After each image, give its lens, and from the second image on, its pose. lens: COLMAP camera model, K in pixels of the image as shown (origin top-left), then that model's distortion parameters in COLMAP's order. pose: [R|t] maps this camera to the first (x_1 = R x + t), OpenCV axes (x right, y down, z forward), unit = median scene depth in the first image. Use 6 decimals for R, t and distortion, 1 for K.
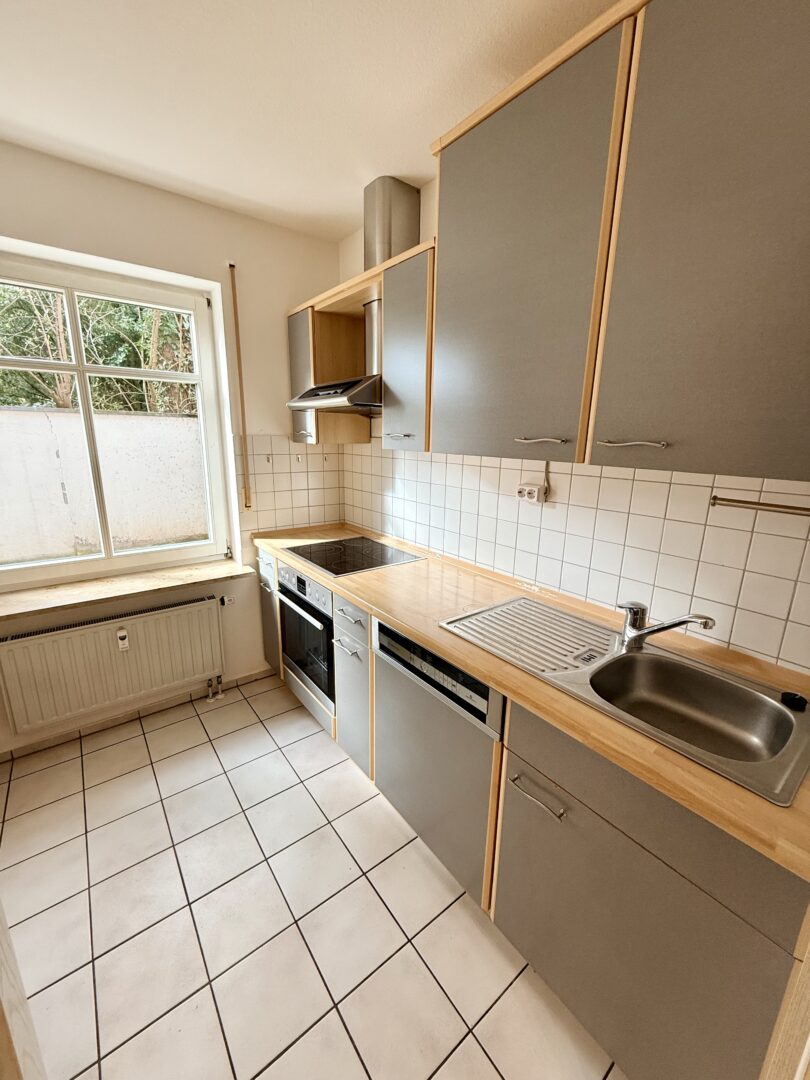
lens RADIAL K [[428.6, 0, 405.0], [0, 428.6, 540.0], [0, 0, 1]] dist [-0.000059, -0.000089]
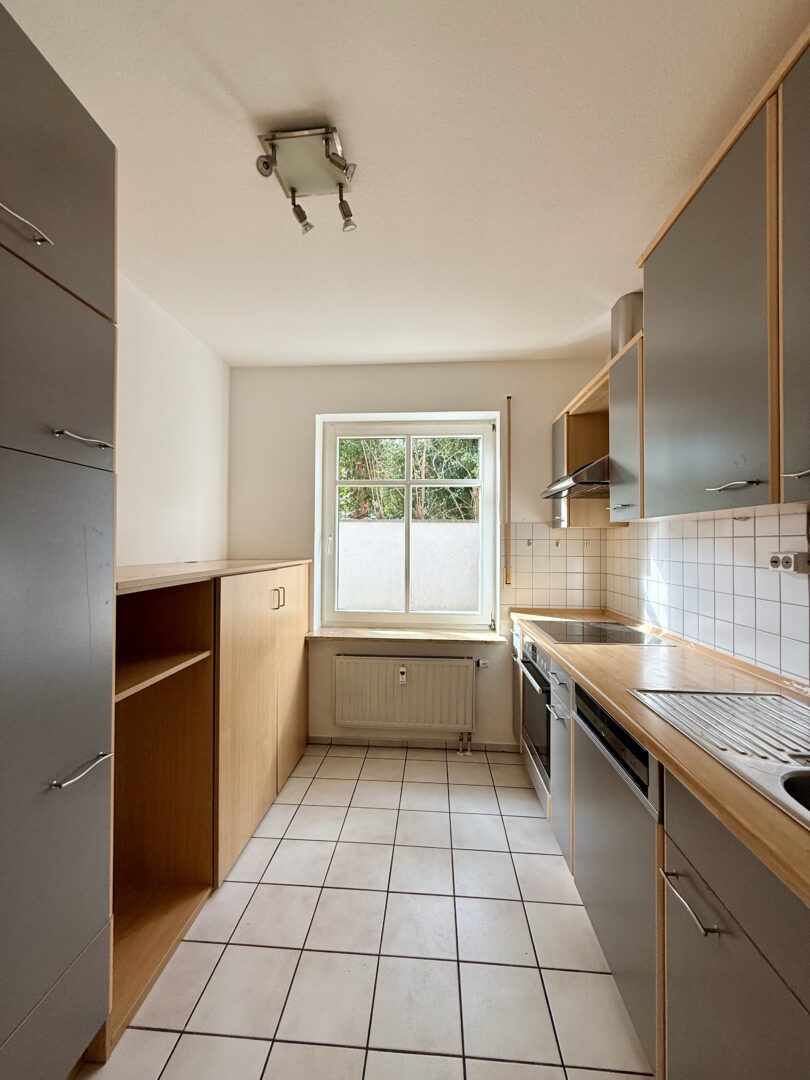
lens RADIAL K [[429.5, 0, 404.1], [0, 429.5, 538.6], [0, 0, 1]] dist [0.000243, -0.000207]
pose [[0.745765, -0.021072, -0.665876, 0.222095], [-0.151724, 0.967862, -0.200556, 0.089961], [0.648702, 0.250597, 0.718600, -0.043420]]
